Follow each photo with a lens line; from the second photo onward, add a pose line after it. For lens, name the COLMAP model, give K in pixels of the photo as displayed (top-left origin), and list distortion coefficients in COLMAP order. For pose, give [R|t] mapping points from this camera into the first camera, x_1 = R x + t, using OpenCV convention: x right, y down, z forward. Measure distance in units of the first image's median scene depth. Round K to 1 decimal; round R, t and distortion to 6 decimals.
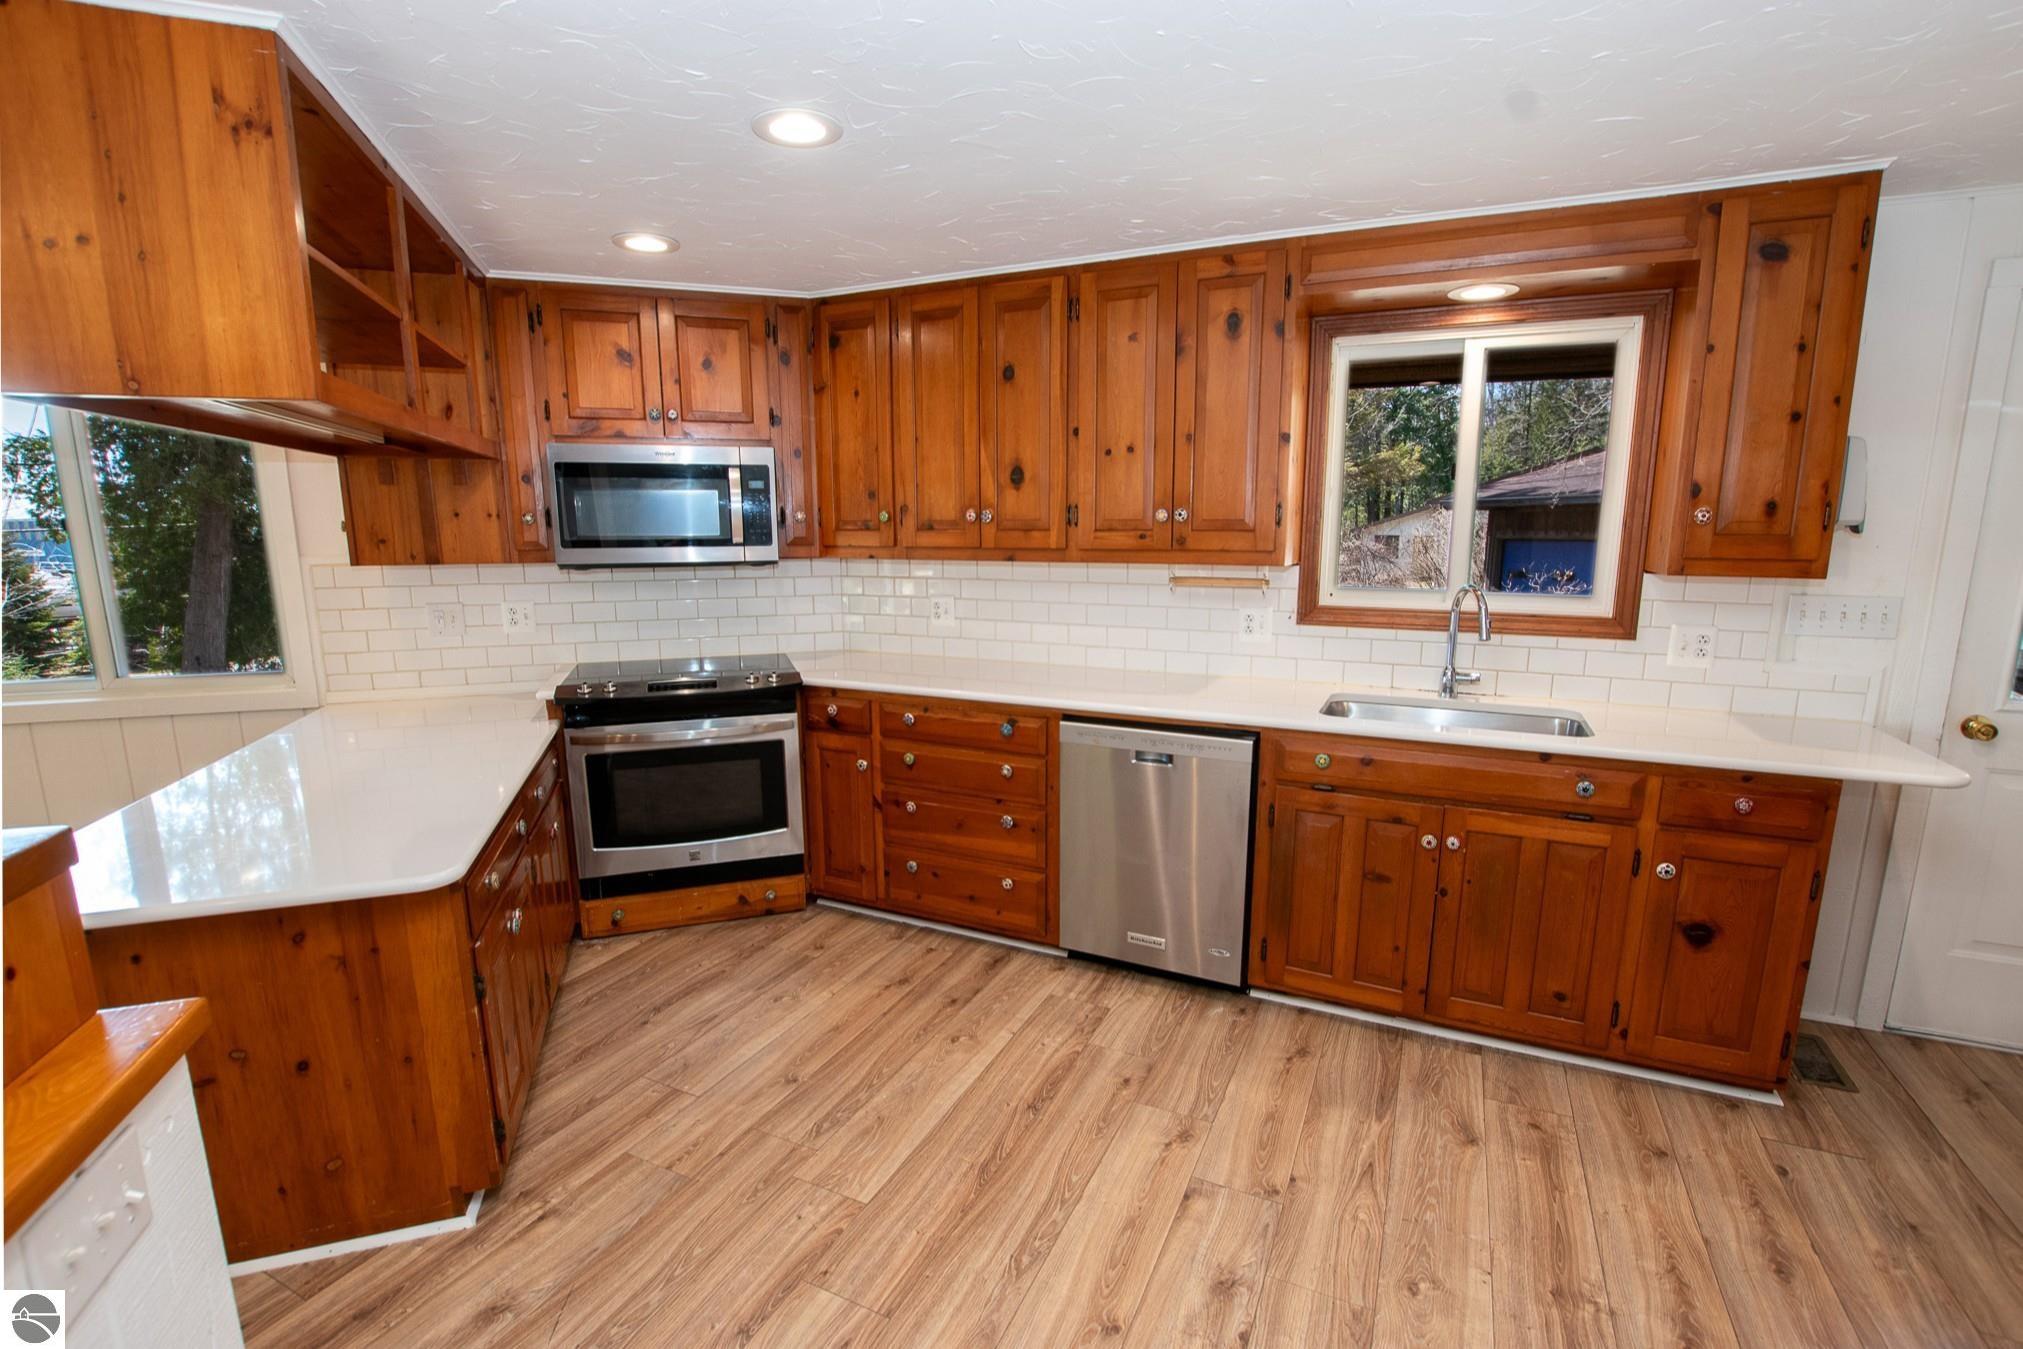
lens RADIAL K [[896.5, 0, 1027.8], [0, 896.5, 693.1], [0, 0, 1]] dist [-0.036319, 0.006004]
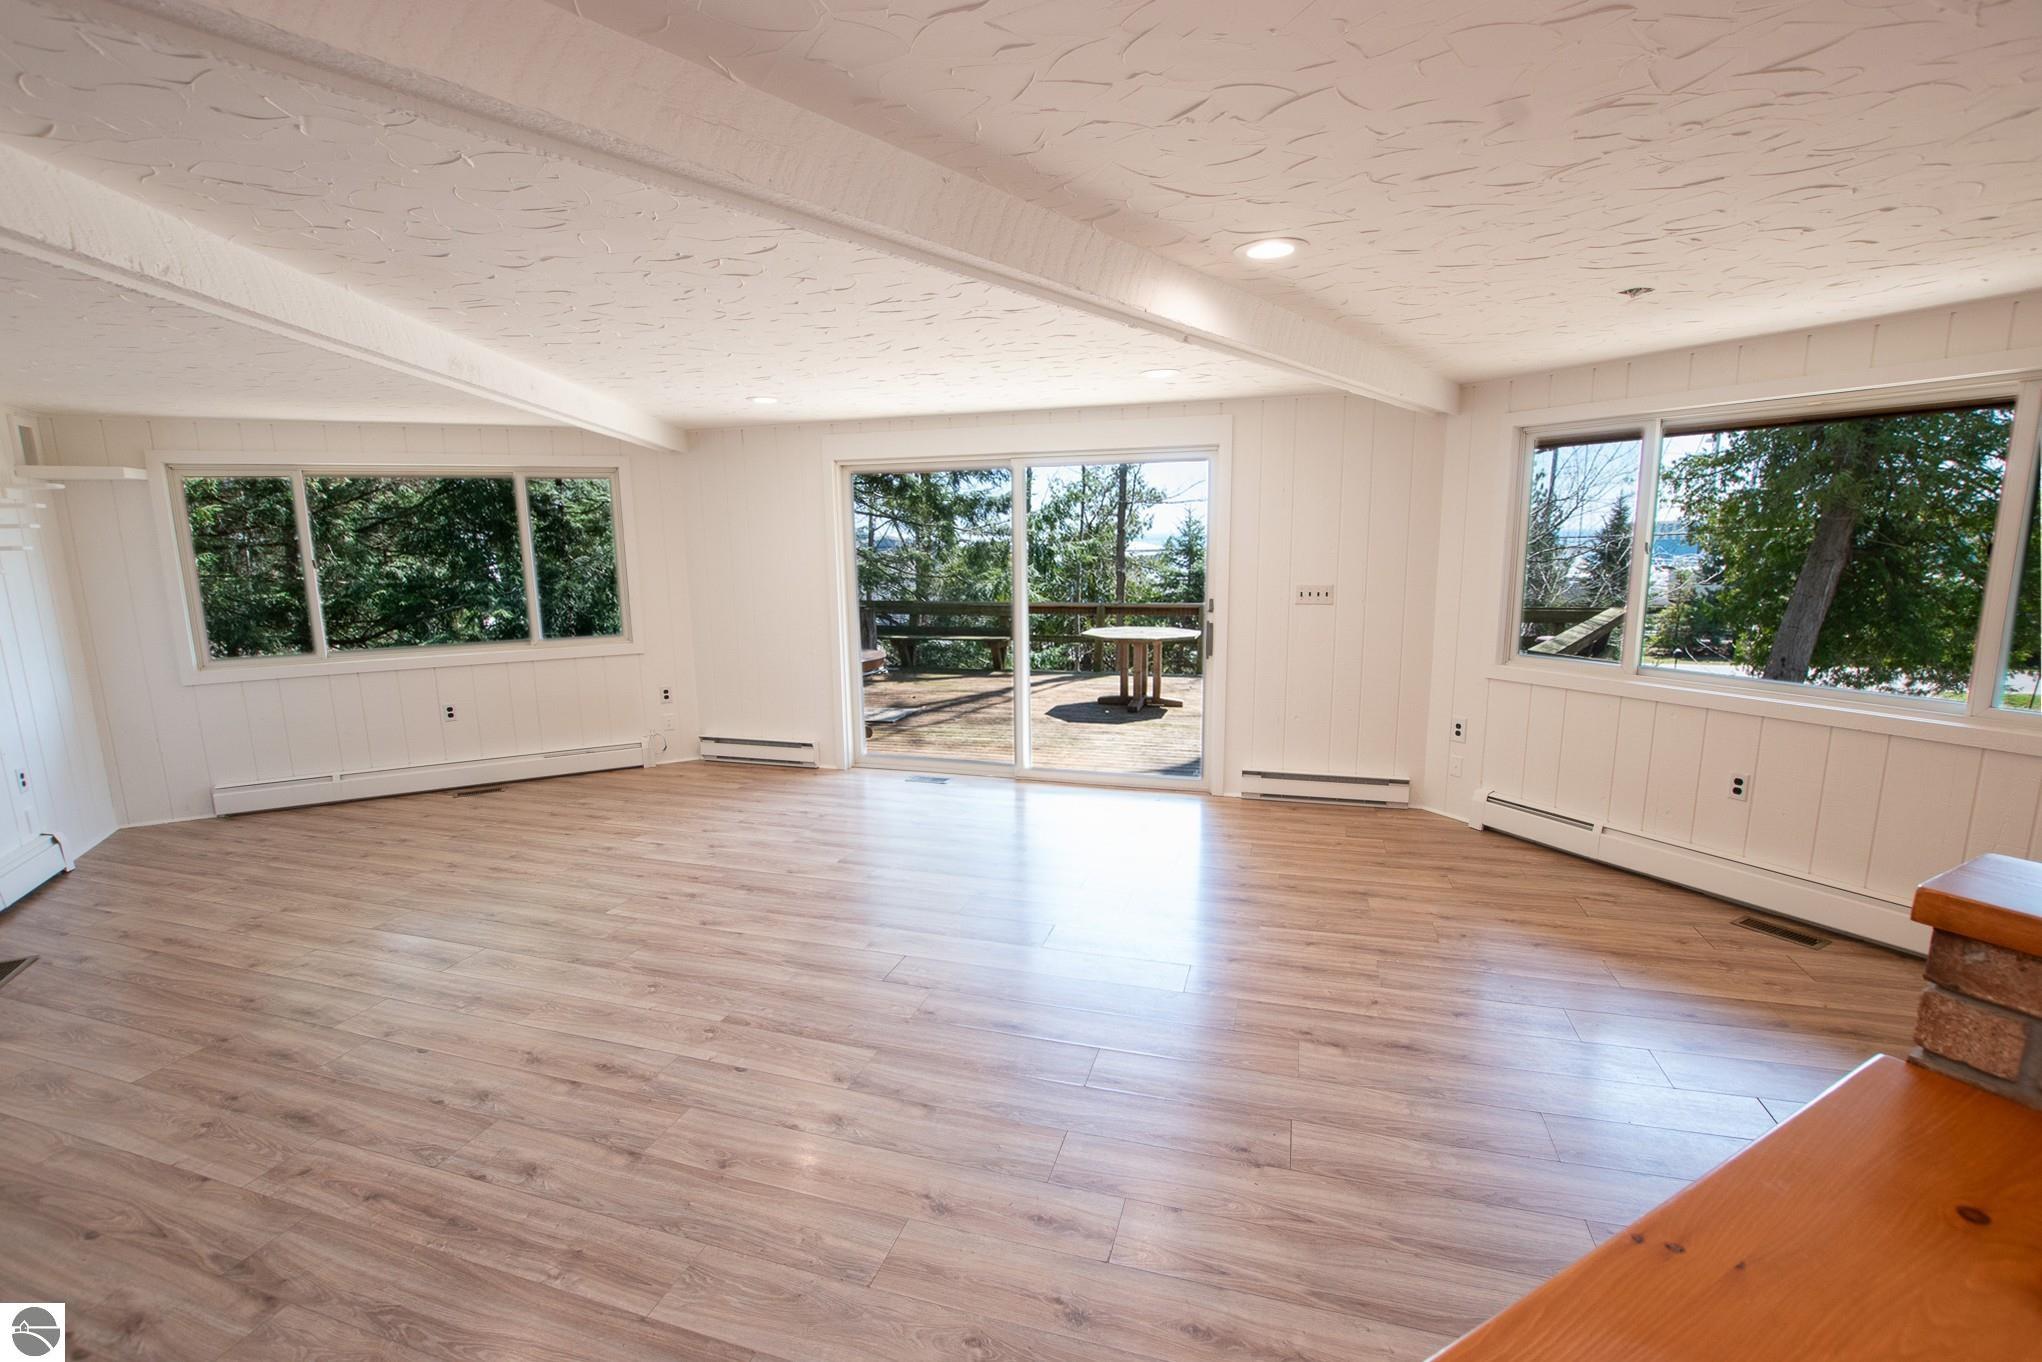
lens RADIAL K [[904.9, 0, 1022.6], [0, 904.9, 696.6], [0, 0, 1]] dist [-0.036319, 0.006004]
pose [[0.139121, 0.169696, -0.975627, -0.286419], [-0.168027, 0.974967, 0.145621, 0.013336], [0.975916, 0.143673, 0.164152, -0.257125]]
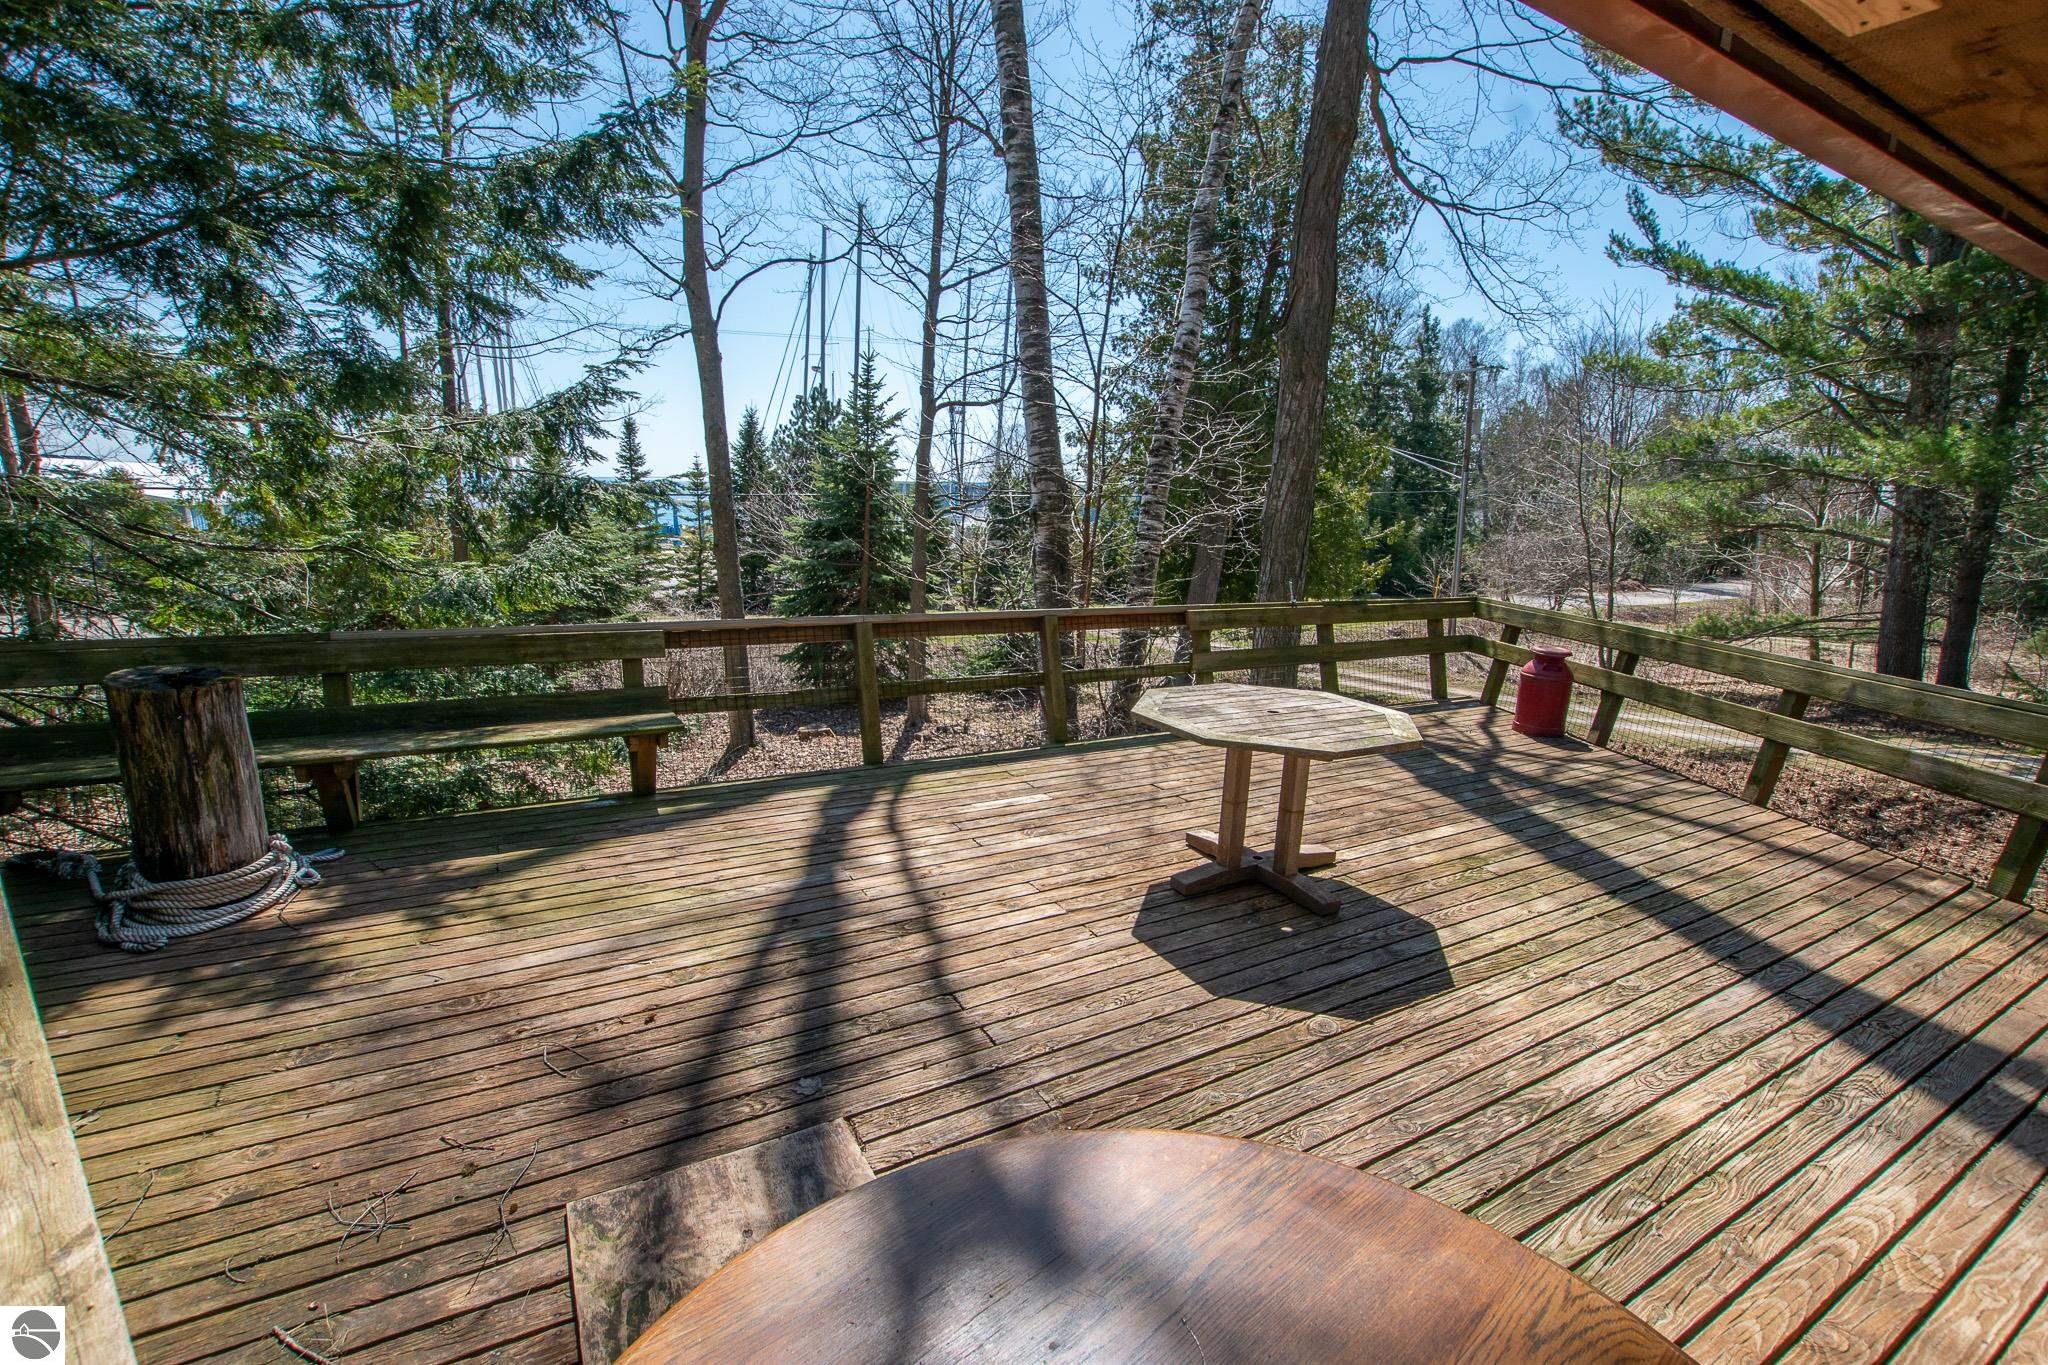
lens RADIAL K [[907.6, 0, 1013.6], [0, 907.6, 689.2], [0, 0, 1]] dist [-0.036319, 0.006004]
pose [[0.810321, 0.153739, -0.565459, -2.929820], [-0.146652, 0.987468, 0.058318, 0.129668], [0.567338, 0.035669, 0.822712, -0.676978]]
